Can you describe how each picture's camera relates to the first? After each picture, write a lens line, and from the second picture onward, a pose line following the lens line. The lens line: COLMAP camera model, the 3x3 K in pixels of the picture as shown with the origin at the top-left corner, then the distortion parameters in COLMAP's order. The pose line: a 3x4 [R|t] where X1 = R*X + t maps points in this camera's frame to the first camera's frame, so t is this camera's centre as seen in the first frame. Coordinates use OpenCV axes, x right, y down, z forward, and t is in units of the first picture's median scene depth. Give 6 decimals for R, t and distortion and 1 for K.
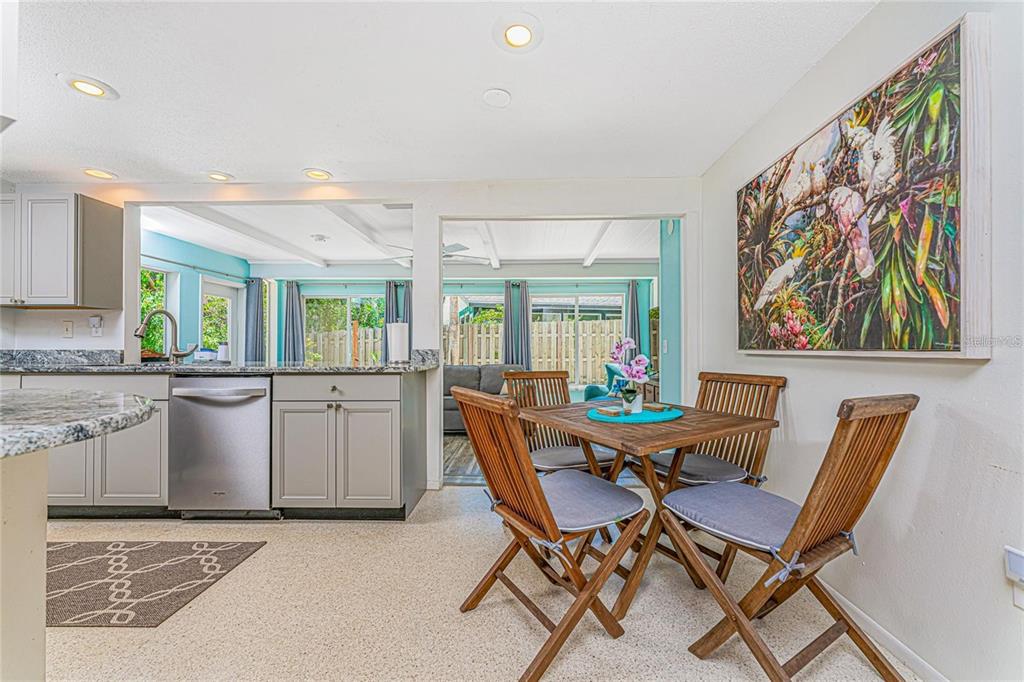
lens RADIAL K [[406.6, 0, 514.0], [0, 406.6, 345.1], [0, 0, 1]] dist [-0.000370, -0.000179]
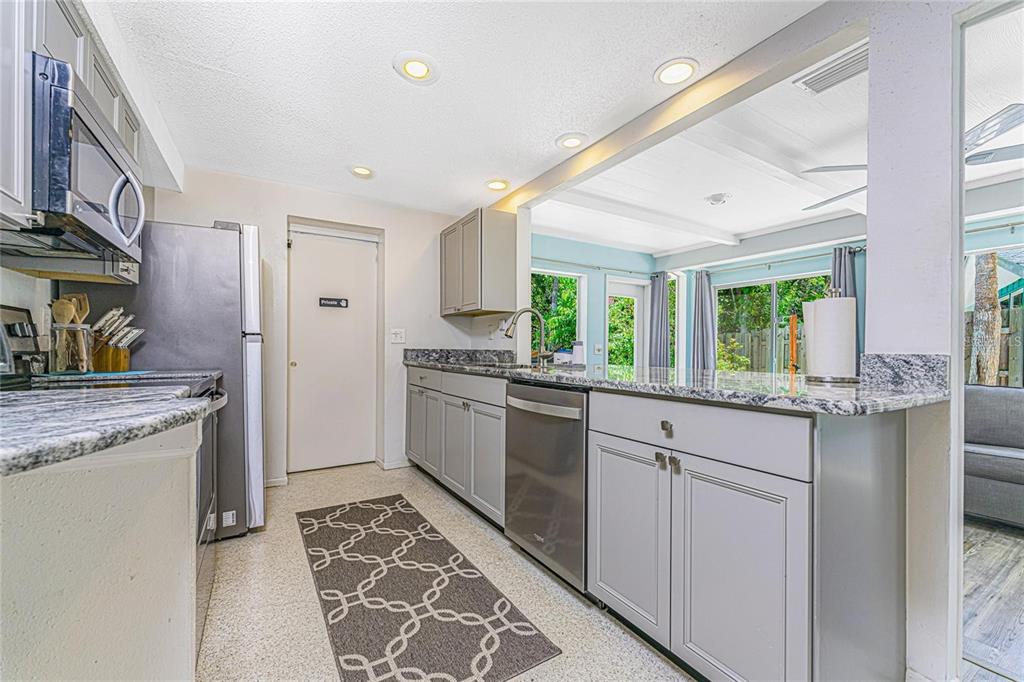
lens RADIAL K [[414.9, 0, 513.1], [0, 414.9, 349.4], [0, 0, 1]] dist [-0.000463, 0.000035]
pose [[0.547388, 0.006477, -0.836854, -0.076830], [-0.001498, 0.999976, 0.006760, 0.002601], [0.836878, -0.002447, 0.547384, 0.412453]]
